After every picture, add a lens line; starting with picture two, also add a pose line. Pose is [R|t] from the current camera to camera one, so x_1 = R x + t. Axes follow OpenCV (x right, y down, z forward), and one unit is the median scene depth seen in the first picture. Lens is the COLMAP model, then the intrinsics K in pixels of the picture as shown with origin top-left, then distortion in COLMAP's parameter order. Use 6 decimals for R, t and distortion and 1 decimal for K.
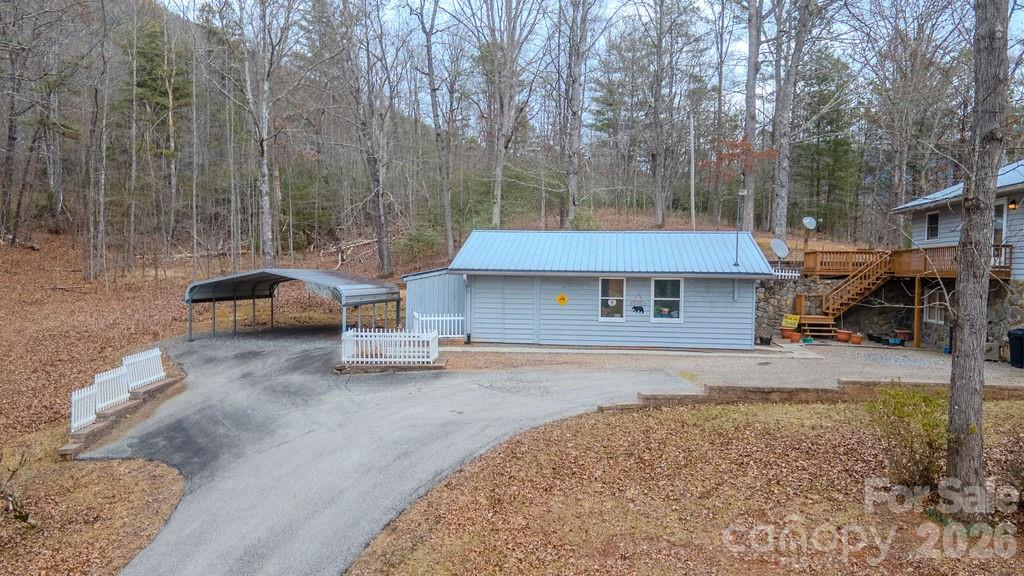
lens RADIAL K [[752.9, 0, 514.3], [0, 752.9, 283.2], [0, 0, 1]] dist [0.029613, 0.031197]
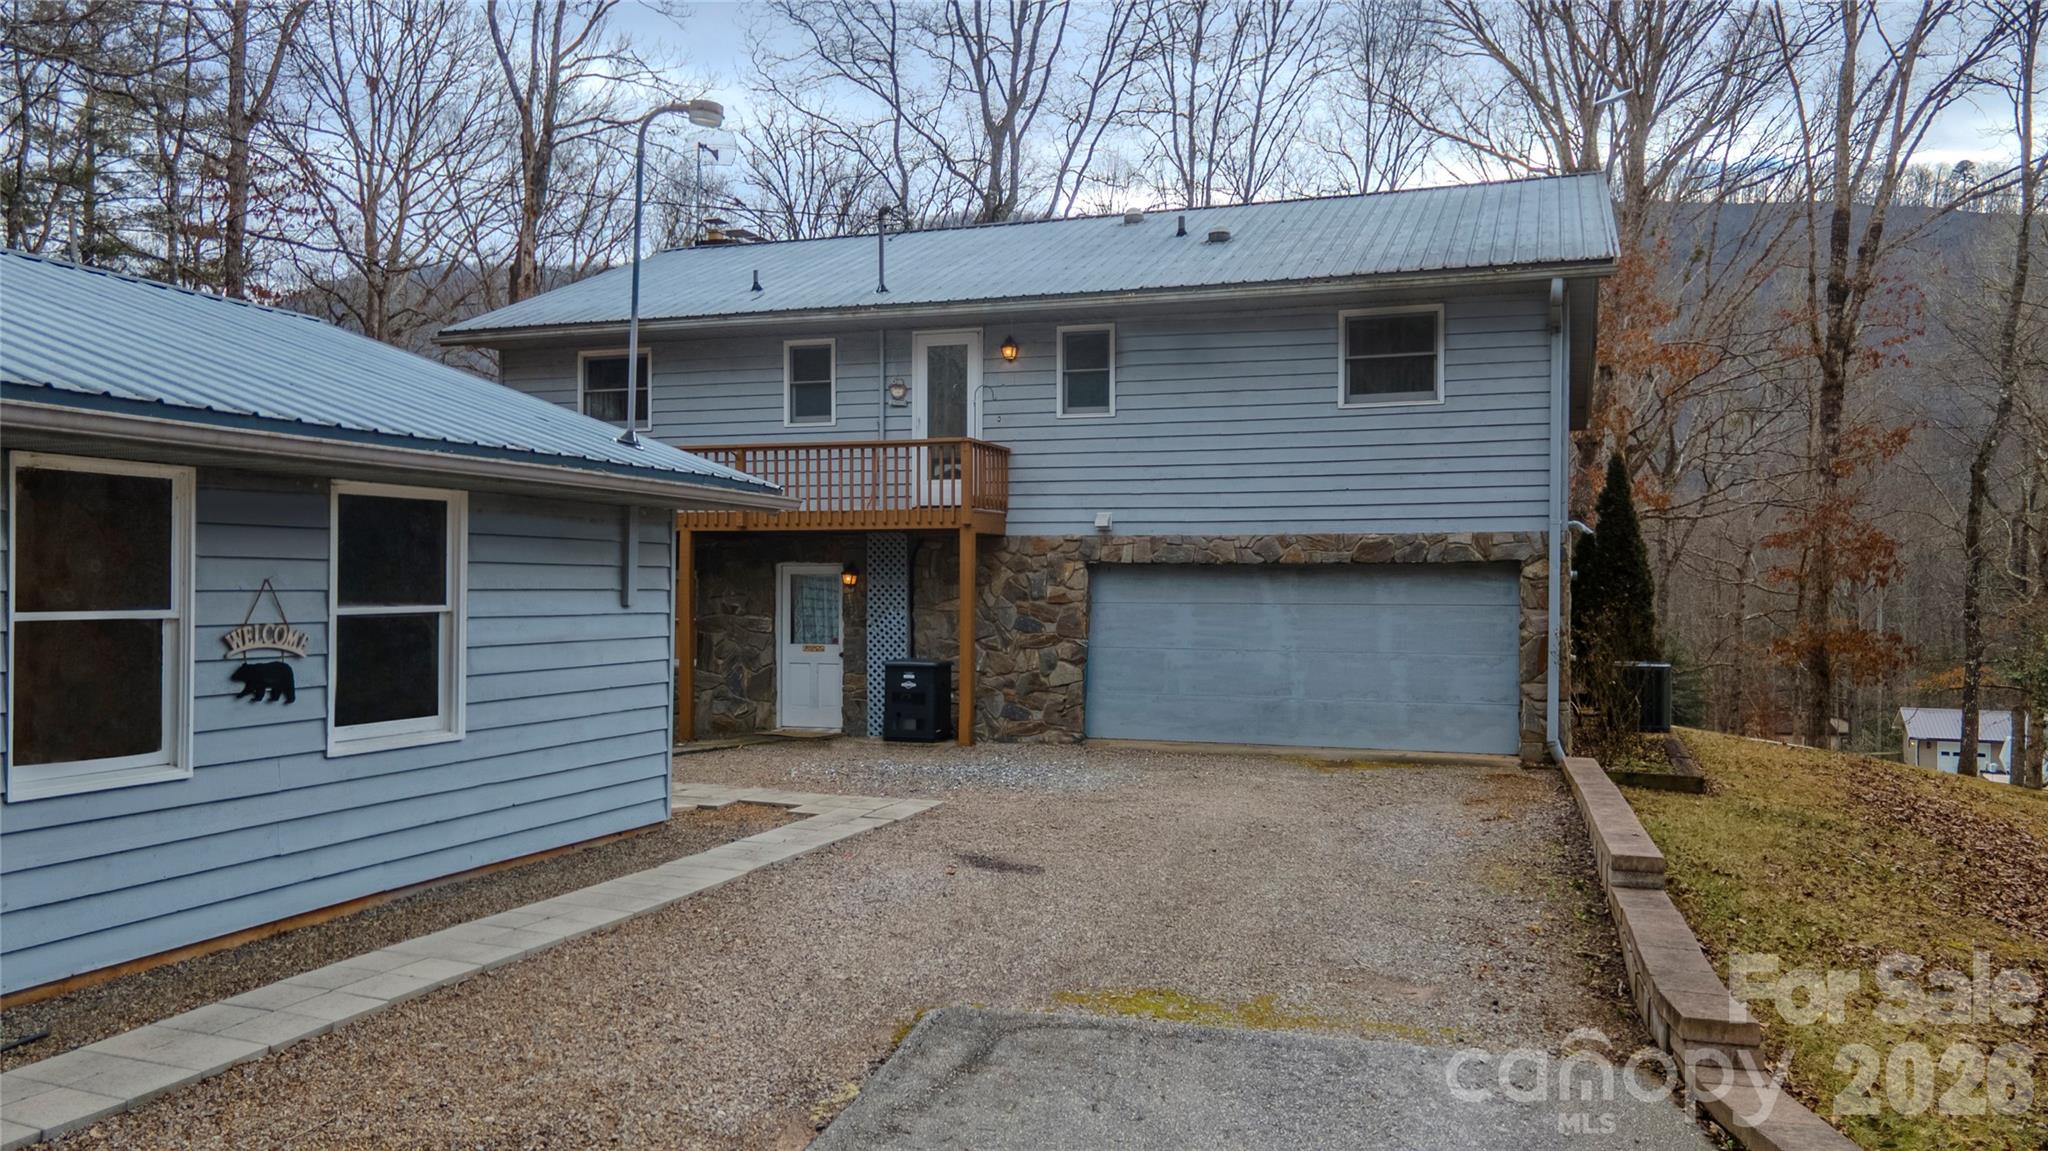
lens RADIAL K [[1505.8, 0, 1037.3], [0, 1505.8, 572.9], [0, 0, 1]] dist [0.029613, 0.031197]
pose [[0.201687, -0.002164, 0.979448, -0.108199], [0.015030, 0.999887, -0.000886, 0.014913], [-0.979335, 0.014900, 0.201696, 0.783060]]
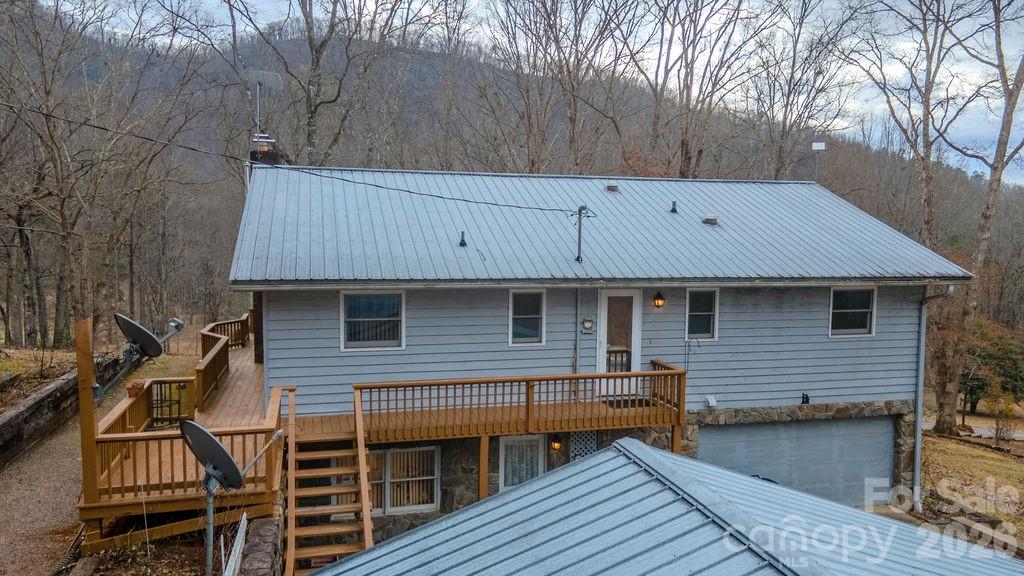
lens RADIAL K [[752.9, 0, 517.8], [0, 752.9, 281.1], [0, 0, 1]] dist [0.029613, 0.031197]
pose [[-0.380426, -0.082219, 0.921149, 0.097157], [-0.000966, 0.996075, 0.088508, -0.165237], [-0.924811, 0.032781, -0.379013, 1.280382]]
